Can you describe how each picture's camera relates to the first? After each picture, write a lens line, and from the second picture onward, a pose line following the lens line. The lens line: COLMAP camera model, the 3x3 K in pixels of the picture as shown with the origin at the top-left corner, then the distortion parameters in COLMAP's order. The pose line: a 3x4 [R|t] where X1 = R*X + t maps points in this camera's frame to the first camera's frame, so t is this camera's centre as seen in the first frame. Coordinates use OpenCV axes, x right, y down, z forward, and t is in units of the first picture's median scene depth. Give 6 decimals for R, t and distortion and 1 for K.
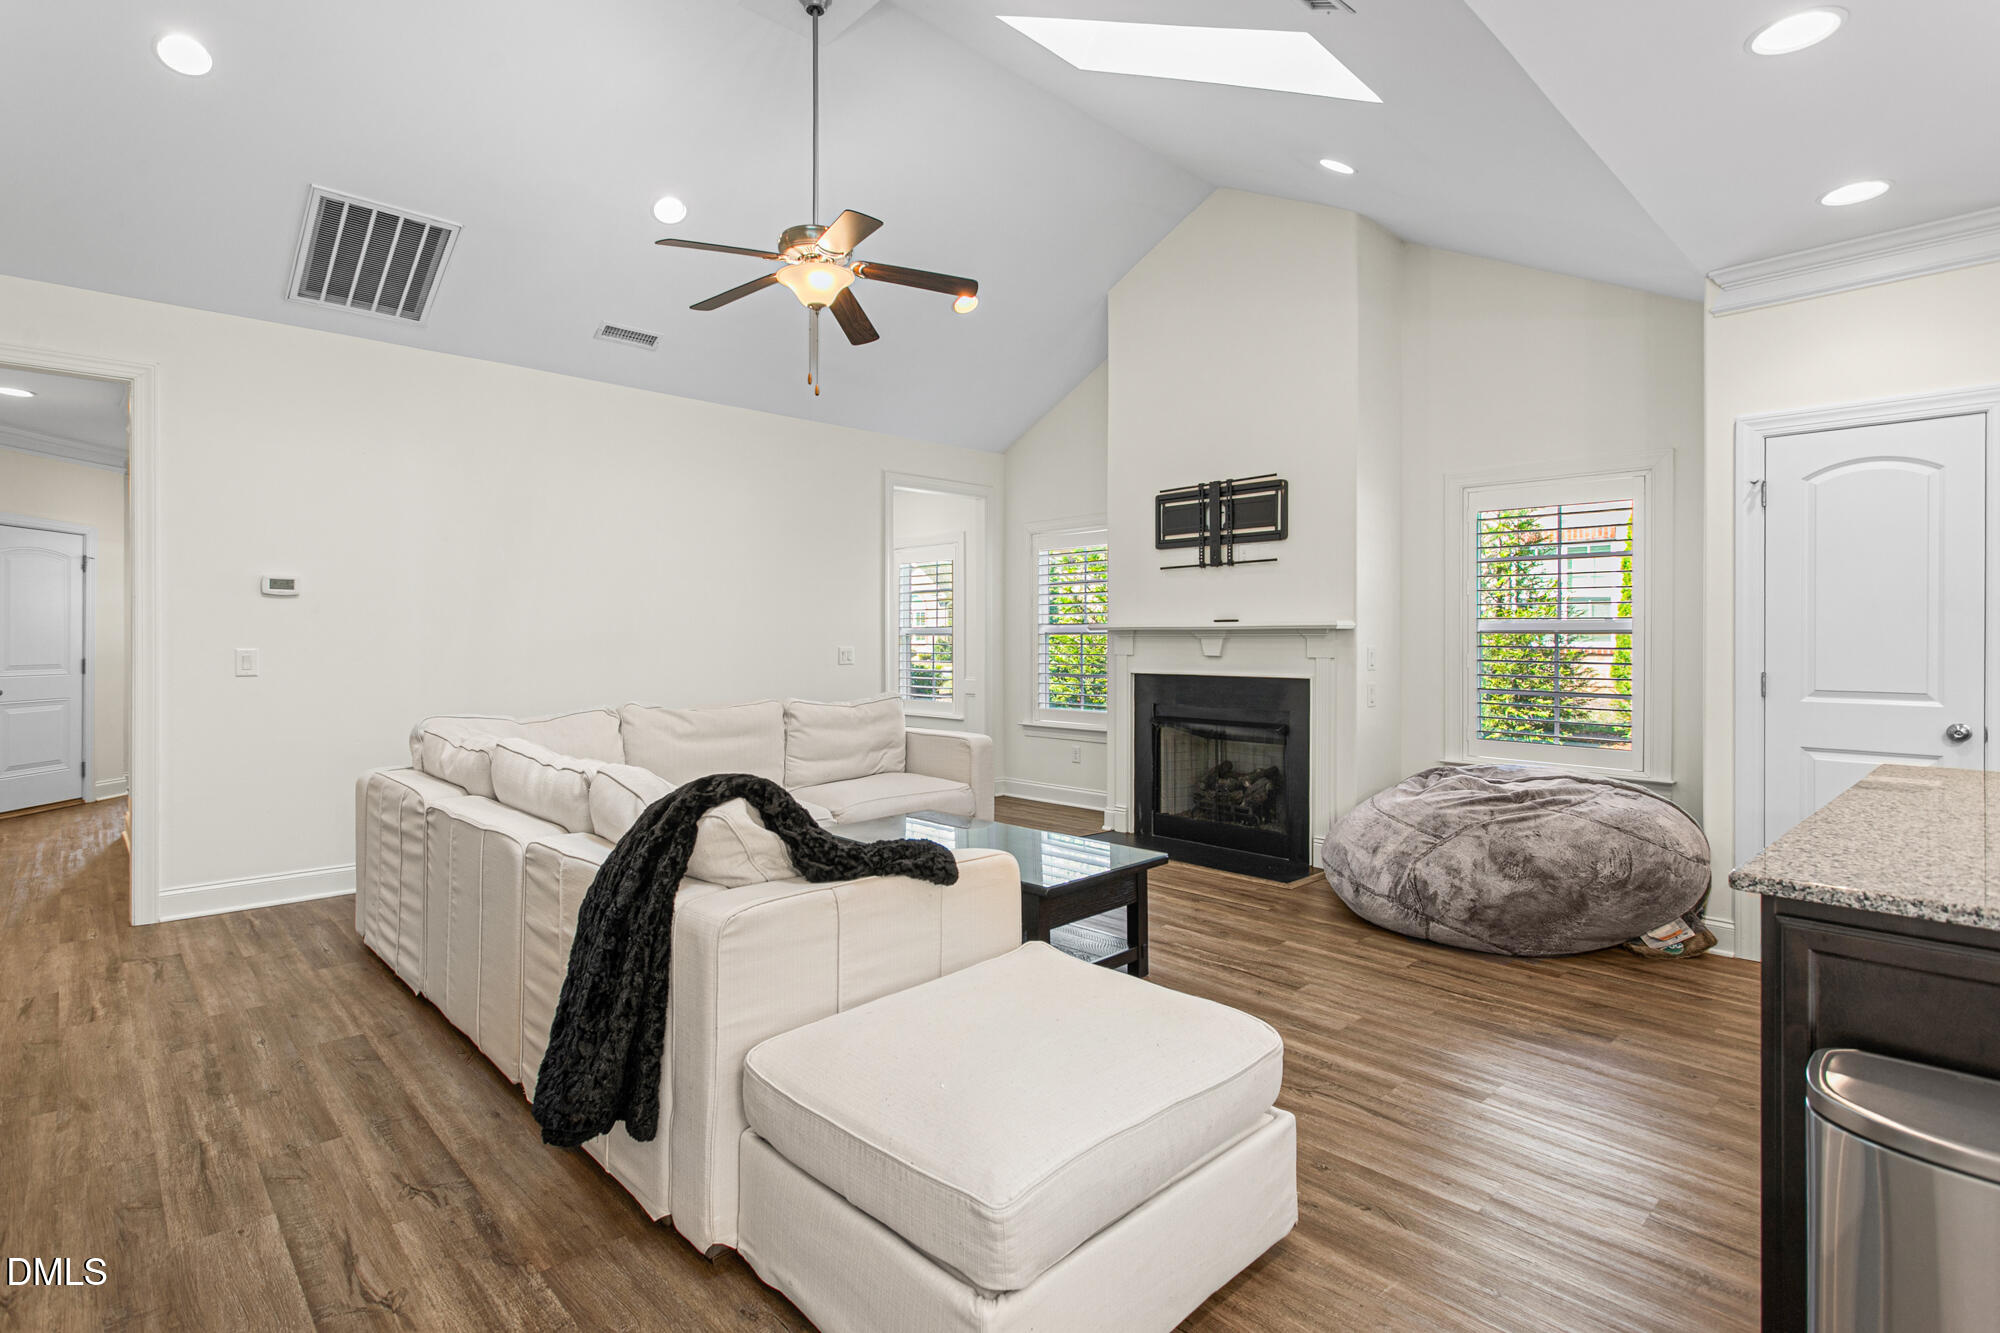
lens RADIAL K [[967.0, 0, 996.4], [0, 967.0, 659.7], [0, 0, 1]] dist [-0.005374, 0.002467]
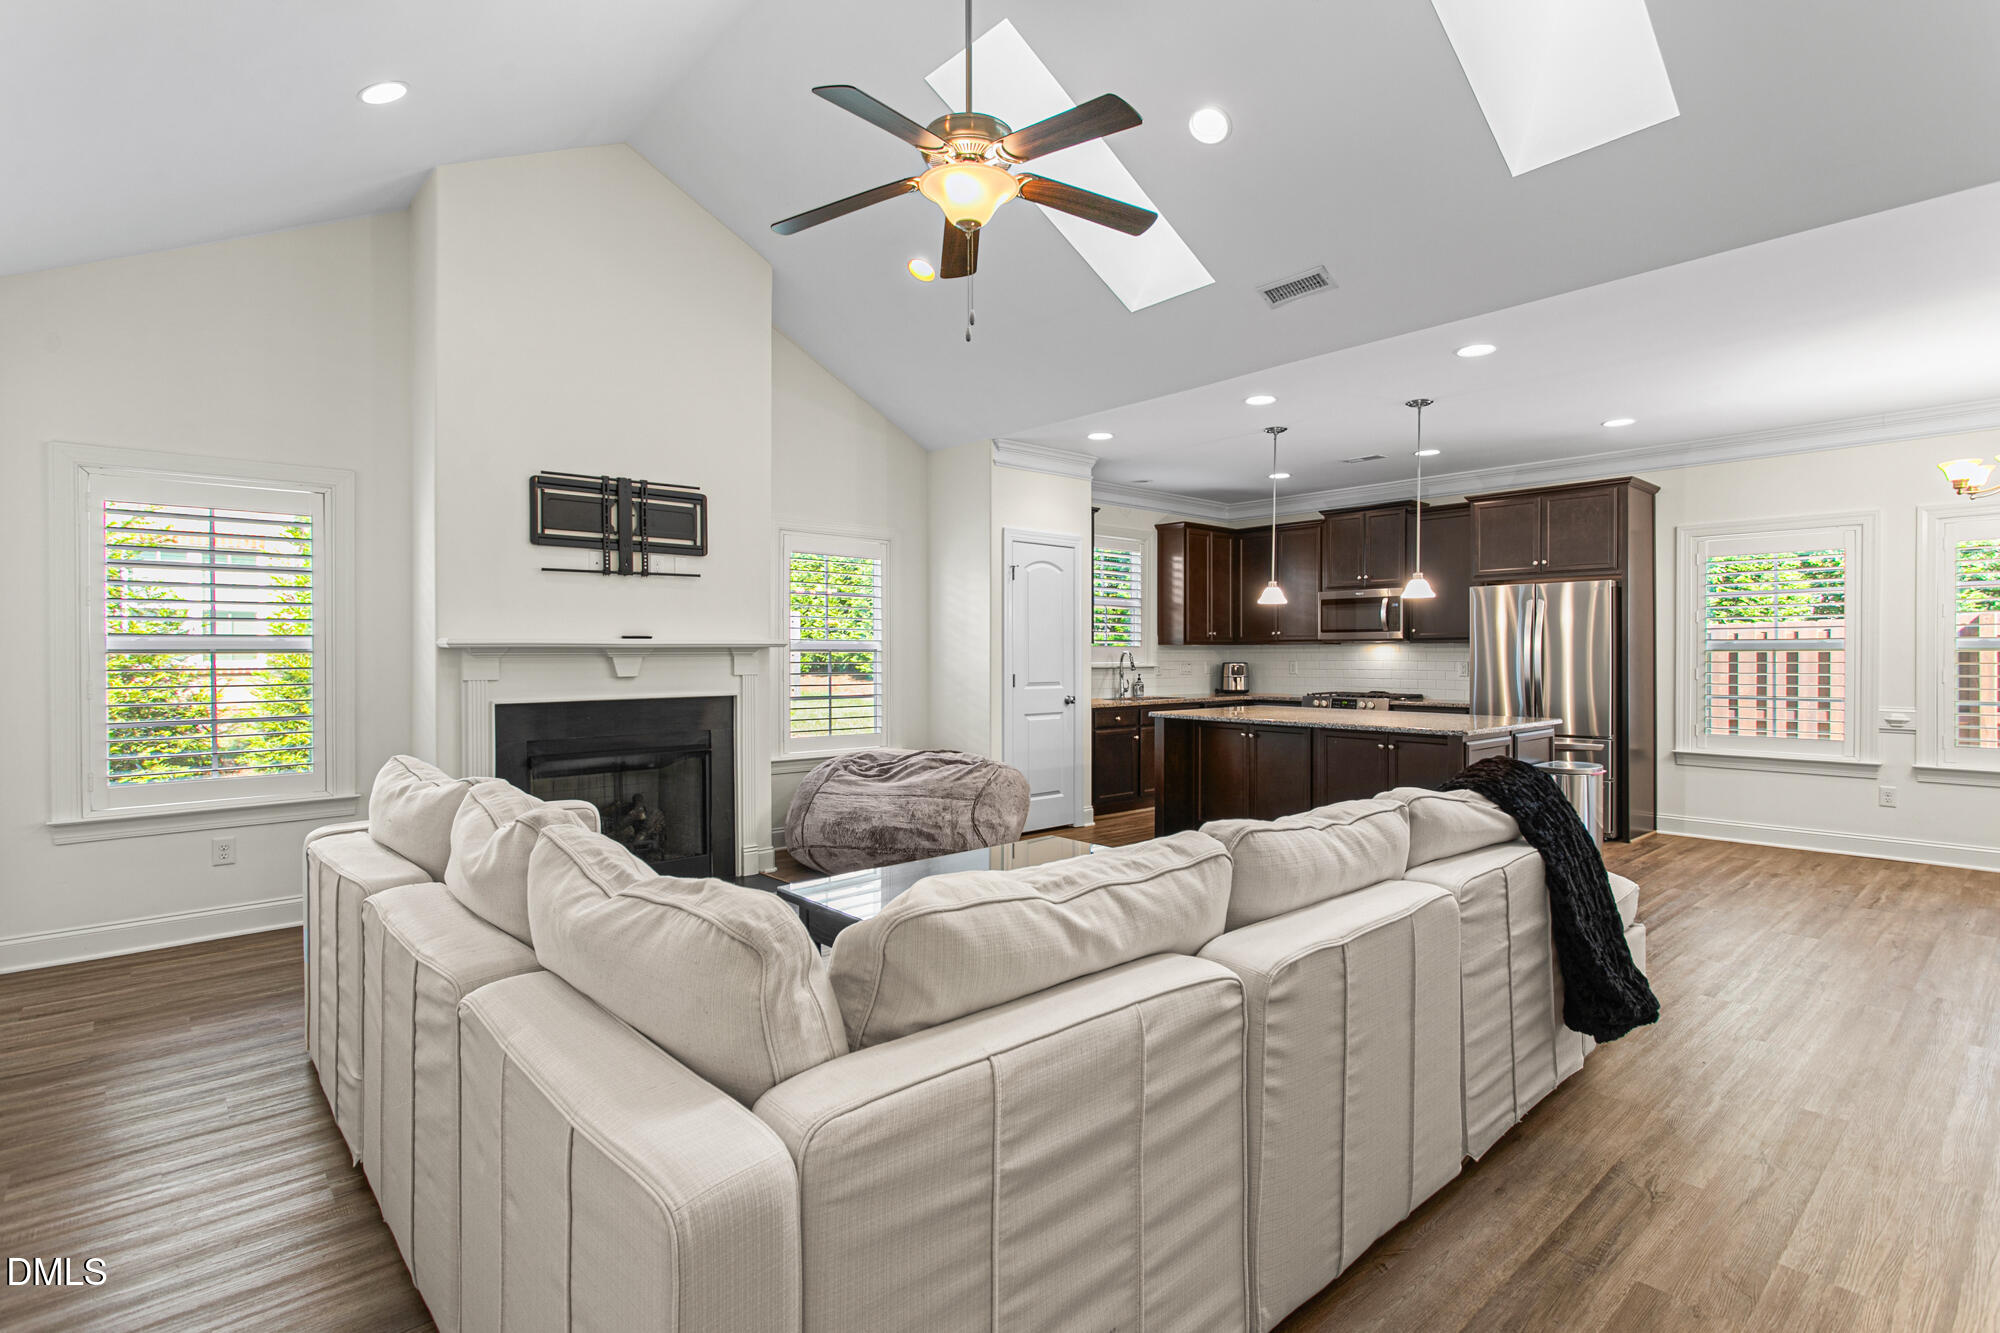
lens RADIAL K [[967.0, 0, 991.7], [0, 967.0, 656.1], [0, 0, 1]] dist [-0.005374, 0.002467]
pose [[0.045539, -0.002665, 0.998959, -0.639751], [0.028197, 0.999601, 0.001382, -0.014901], [-0.998565, 0.028105, 0.045596, 0.634929]]
